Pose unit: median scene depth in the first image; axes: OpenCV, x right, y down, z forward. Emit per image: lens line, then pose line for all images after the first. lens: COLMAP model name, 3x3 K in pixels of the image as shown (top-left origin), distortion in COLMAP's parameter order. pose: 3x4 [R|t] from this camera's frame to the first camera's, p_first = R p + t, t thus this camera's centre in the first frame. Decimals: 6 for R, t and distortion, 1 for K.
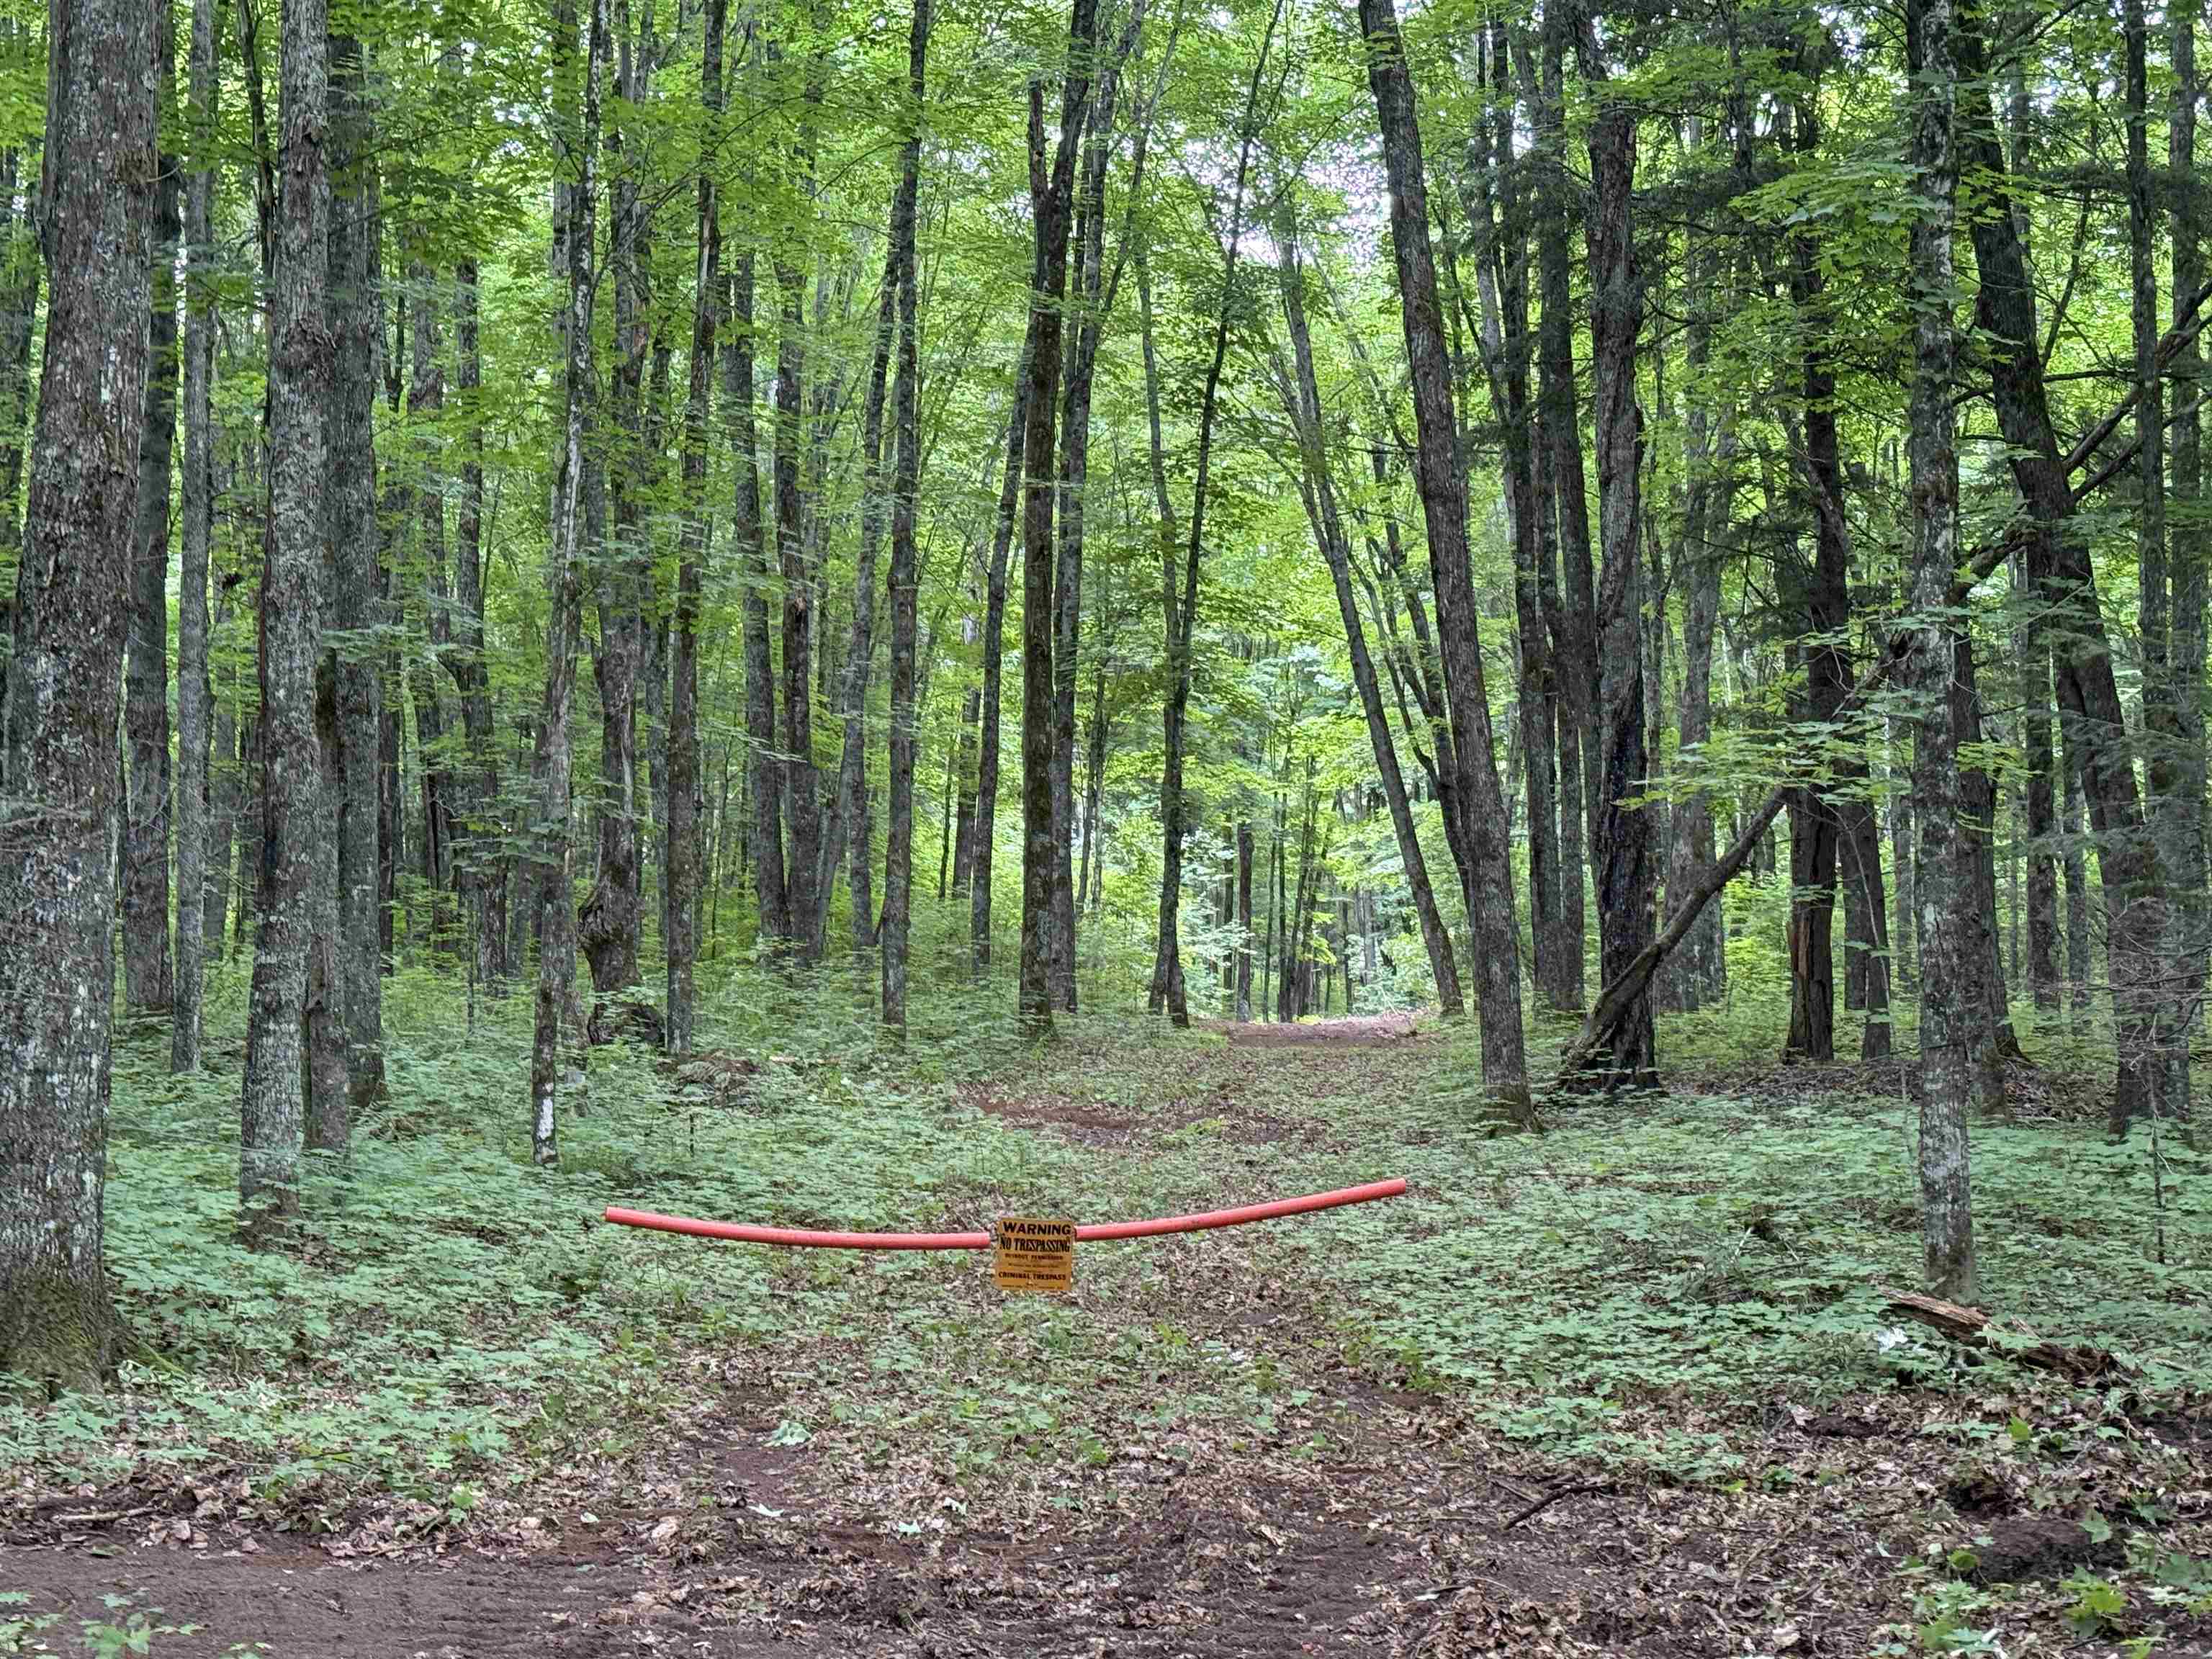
lens RADIAL K [[3220.9, 0, 1105.9], [0, 3220.9, 830.6], [0, 0, 1]] dist [0.003000, 0.000000]
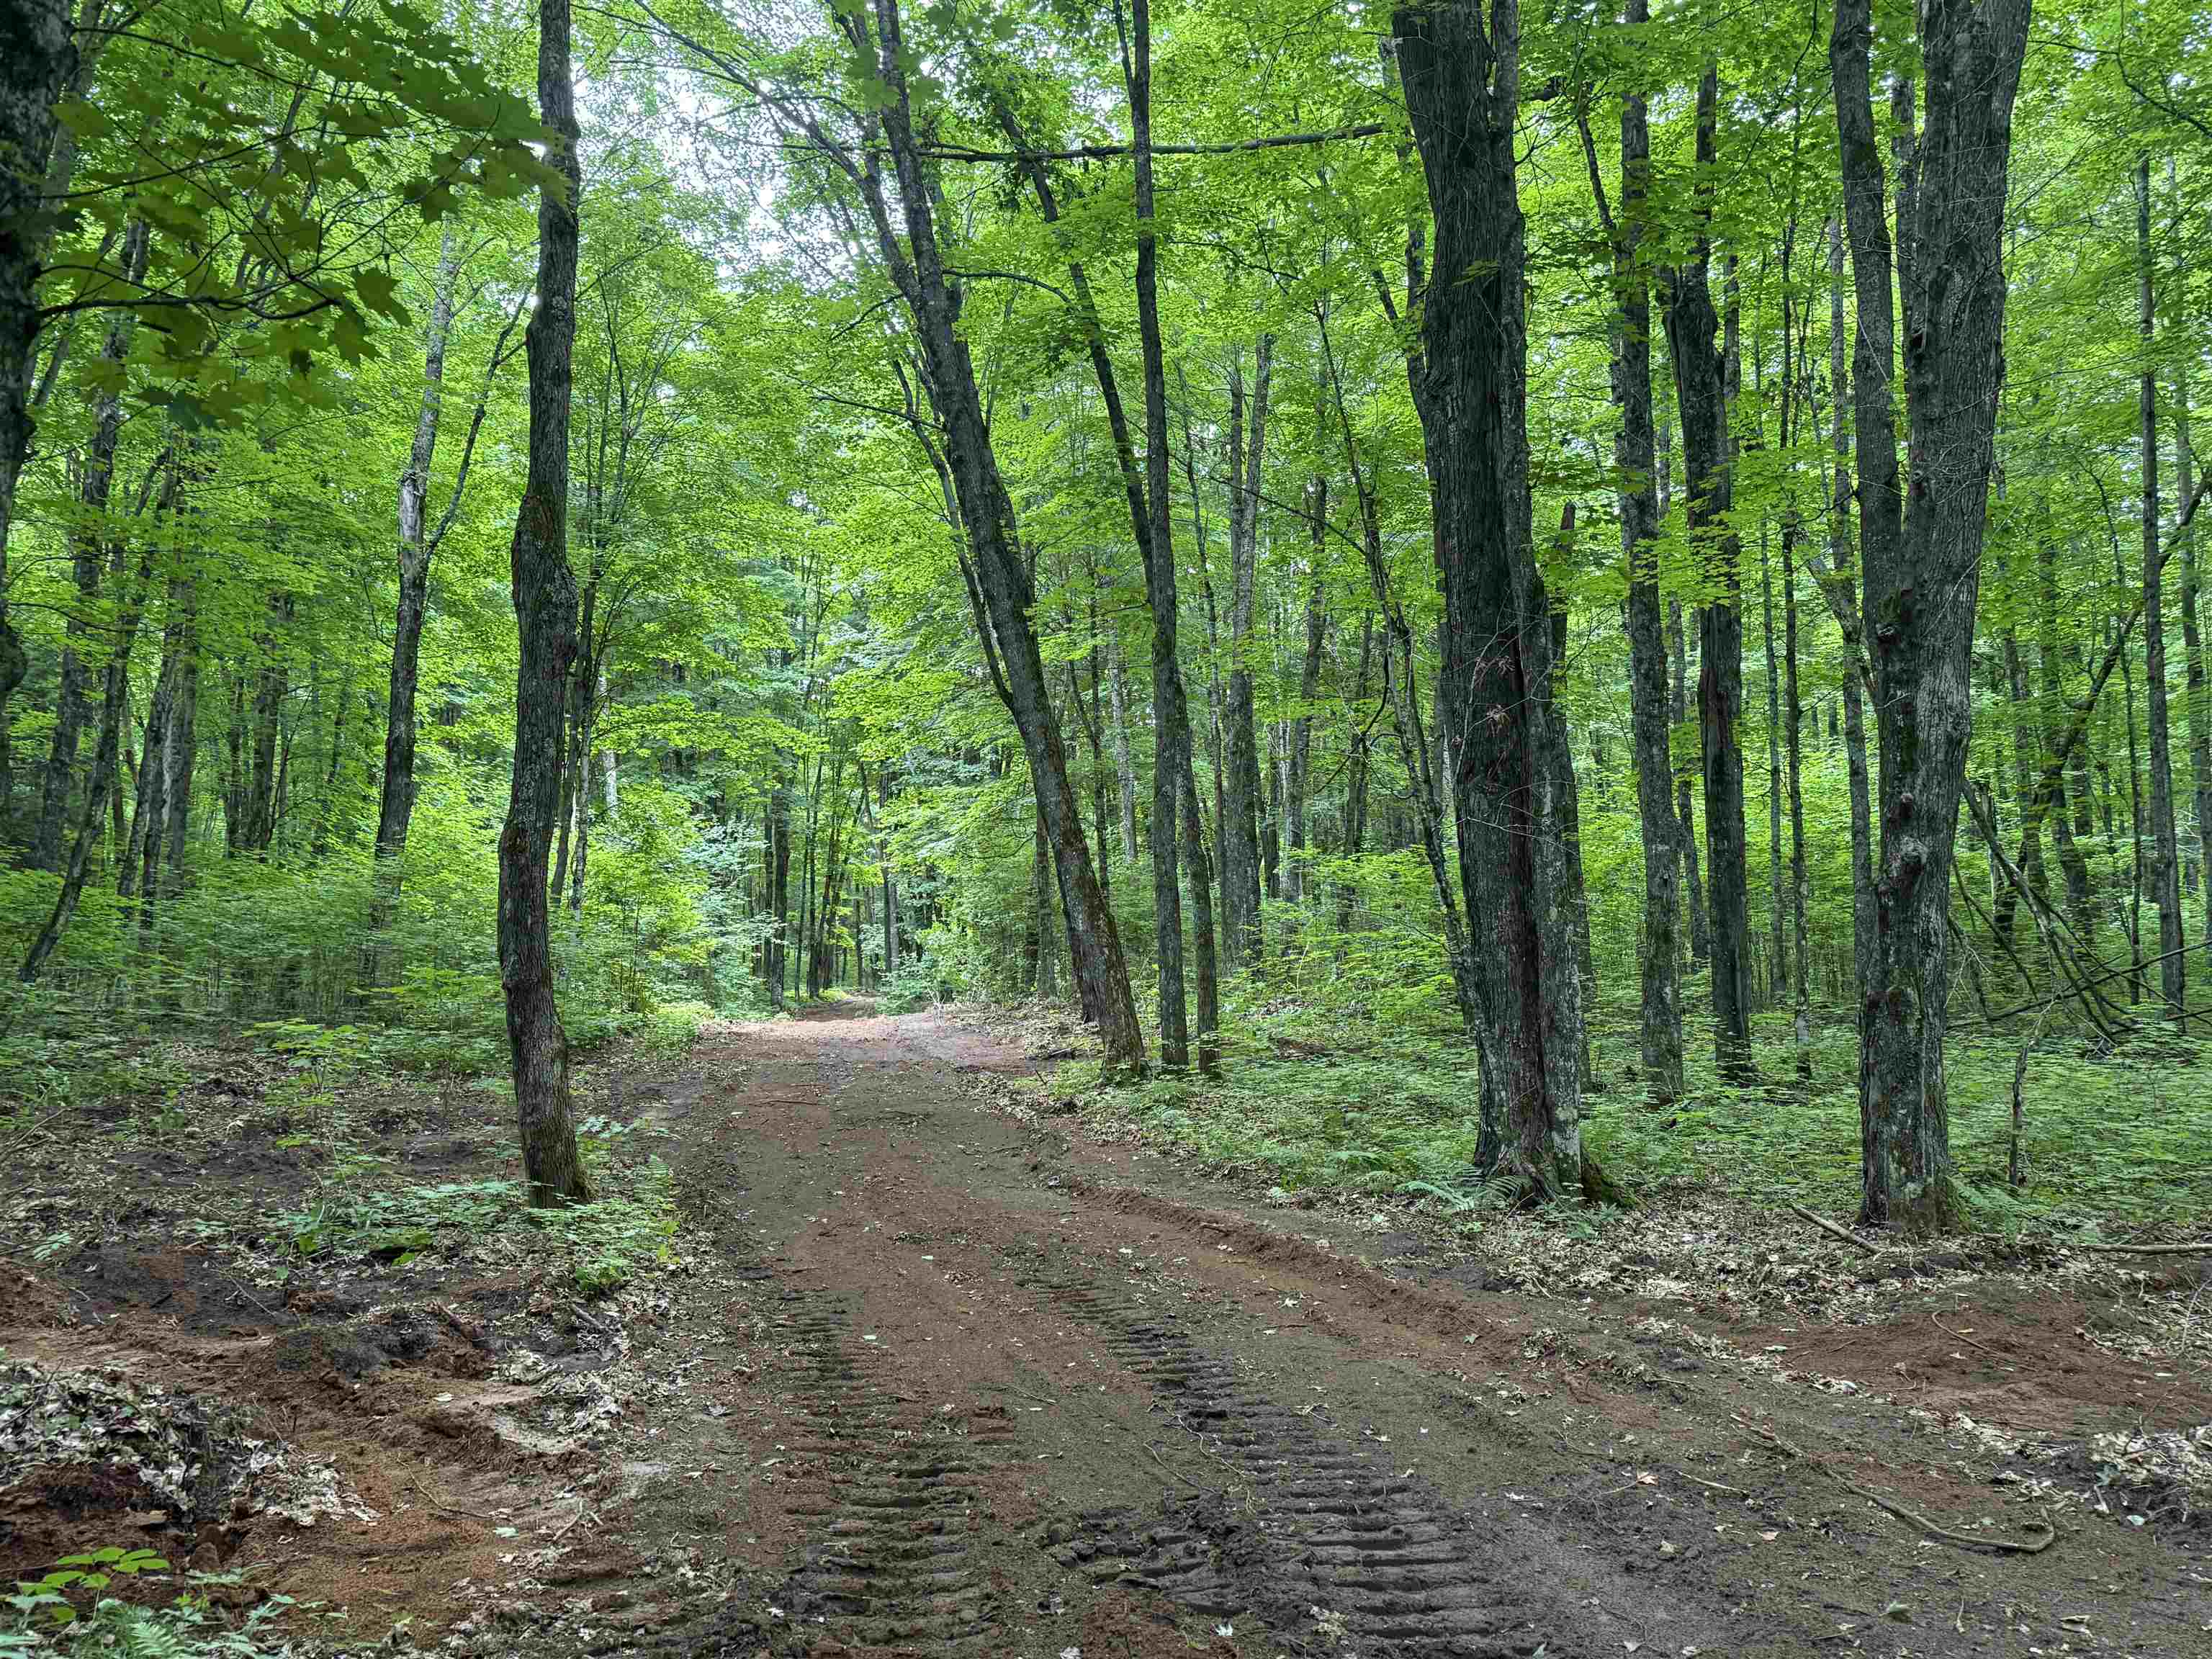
lens RADIAL K [[1869.6, 0, 1102.3], [0, 1869.6, 826.4], [0, 0, 1]] dist [-0.002164, -0.002655]
pose [[0.978114, 0.014364, 0.207574, 0.013292], [-0.010335, 0.999737, -0.020480, 0.007786], [-0.207813, 0.017886, 0.978005, 0.255614]]
